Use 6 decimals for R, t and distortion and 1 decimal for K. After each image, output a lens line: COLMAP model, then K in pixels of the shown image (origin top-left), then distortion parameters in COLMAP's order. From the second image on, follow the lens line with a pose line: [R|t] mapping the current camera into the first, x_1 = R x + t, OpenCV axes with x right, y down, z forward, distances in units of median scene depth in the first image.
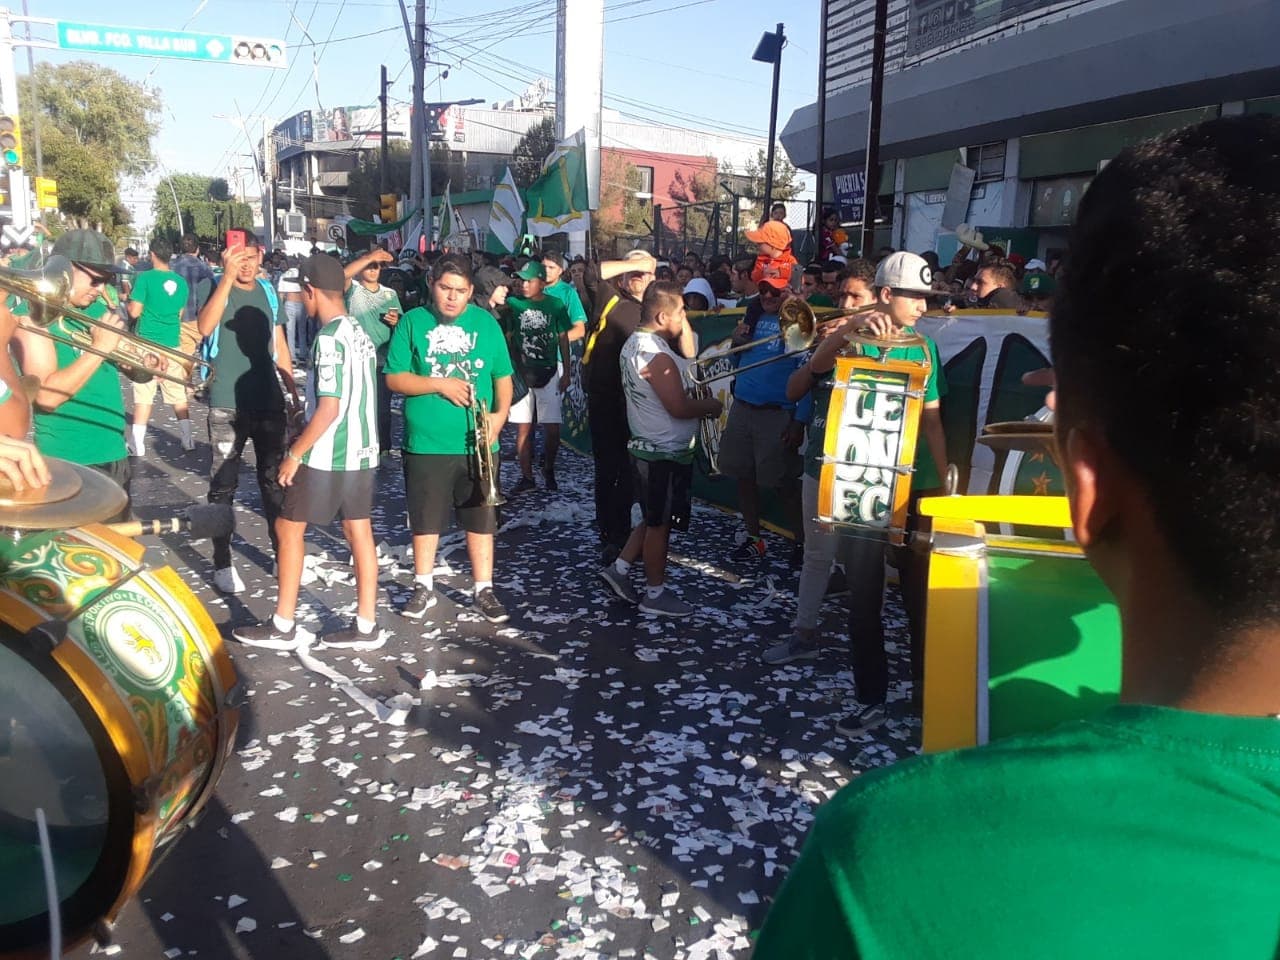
lens RADIAL K [[1171.7, 0, 724.9], [0, 1171.7, 524.6], [0, 0, 1]] dist [0.033191, -0.054923]
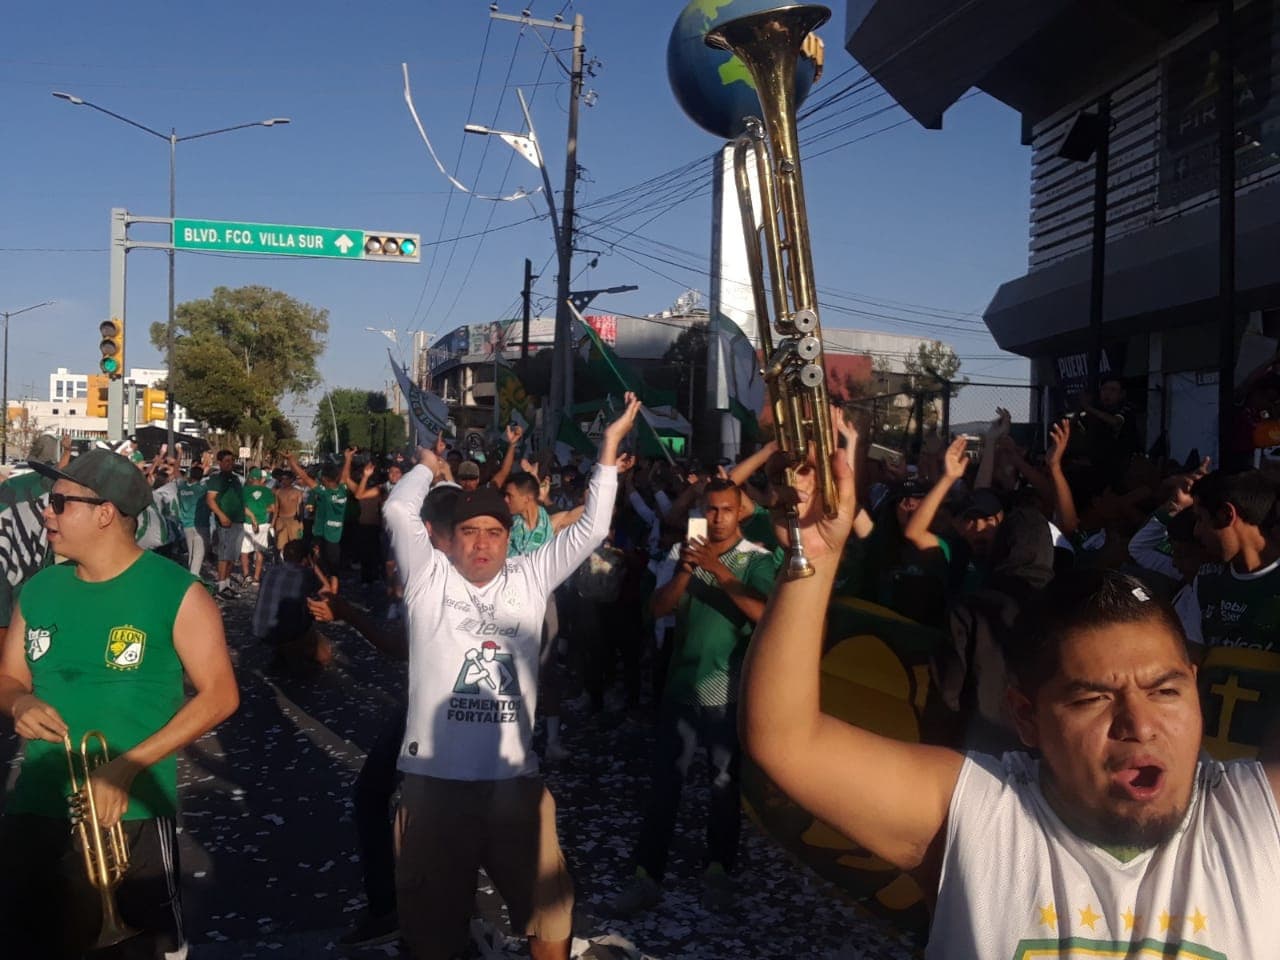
lens RADIAL K [[1190.7, 0, 712.8], [0, 1190.7, 507.2], [0, 0, 1]] dist [0.012184, -0.013775]
pose [[0.991475, -0.016660, -0.129231, -0.133354], [-0.006975, 0.983584, -0.180315, -0.151057], [0.130114, 0.179679, 0.975082, 0.621206]]
